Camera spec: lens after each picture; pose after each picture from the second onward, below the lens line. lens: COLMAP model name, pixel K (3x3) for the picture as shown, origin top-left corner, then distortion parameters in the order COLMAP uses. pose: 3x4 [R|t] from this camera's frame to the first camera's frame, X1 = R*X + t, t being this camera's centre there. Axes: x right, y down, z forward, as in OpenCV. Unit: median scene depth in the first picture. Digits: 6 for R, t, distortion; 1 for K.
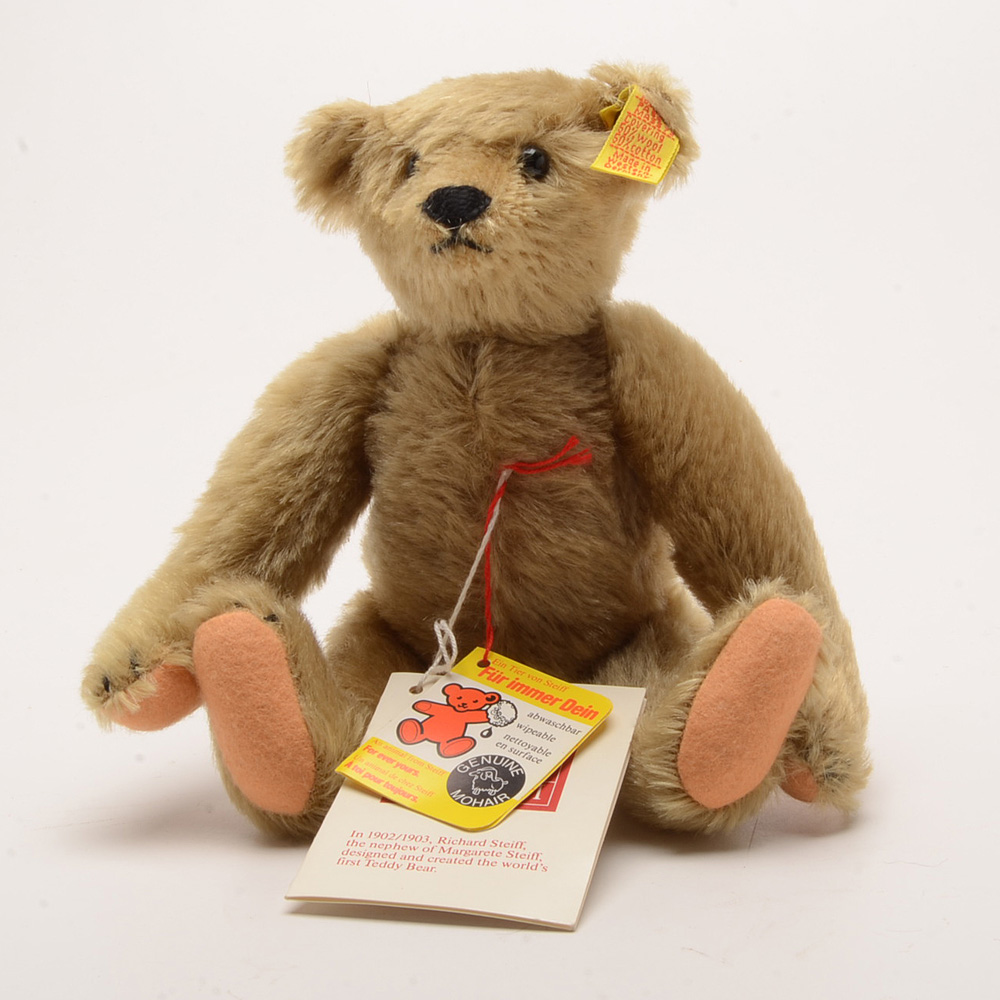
lens RADIAL K [[1895.5, 0, 501.4], [0, 1895.5, 499.7], [0, 0, 1]] dist [0.022687, 0.000000]
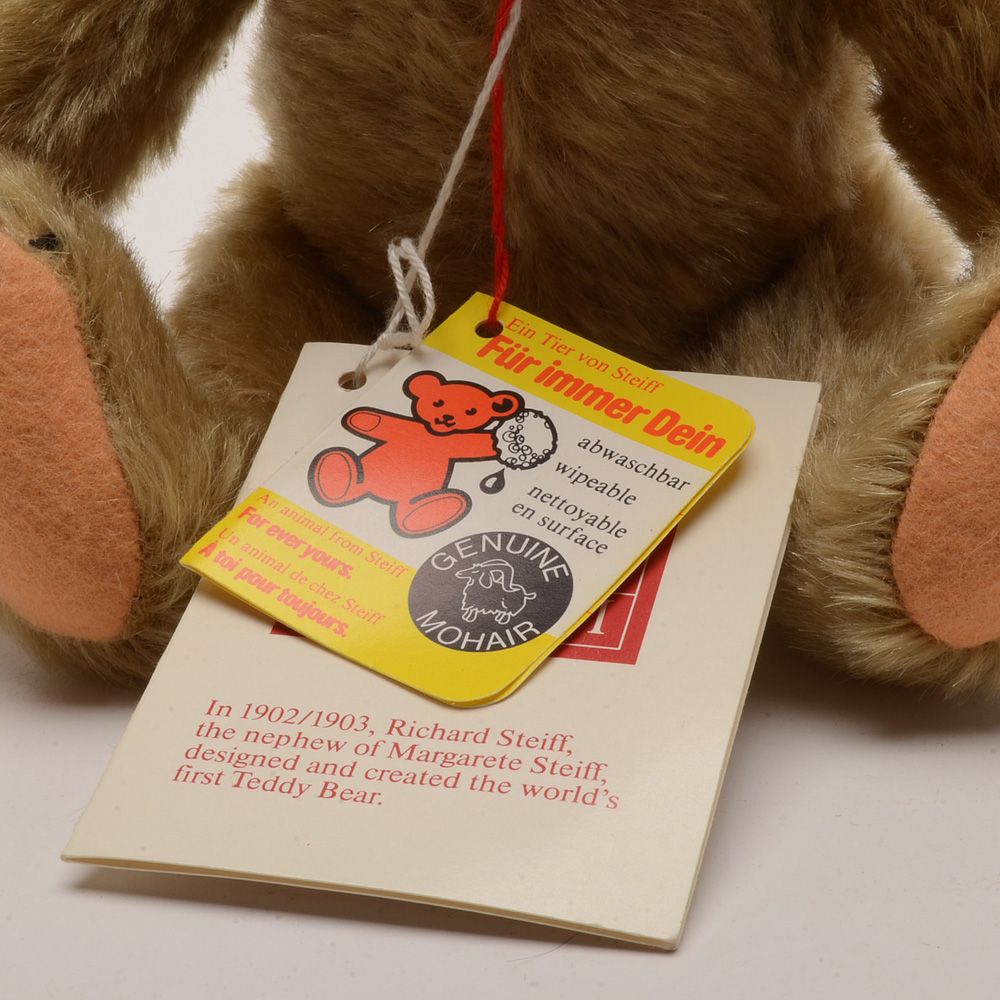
lens RADIAL K [[2783.7, 0, 496.4], [0, 2783.7, 499.3], [0, 0, 1]] dist [-0.033751, 0.000000]
pose [[0.999871, 0.002880, -0.015813, 0.004167], [0.000246, 0.980961, 0.194203, -0.010495], [0.016071, -0.194182, 0.980834, 0.297365]]
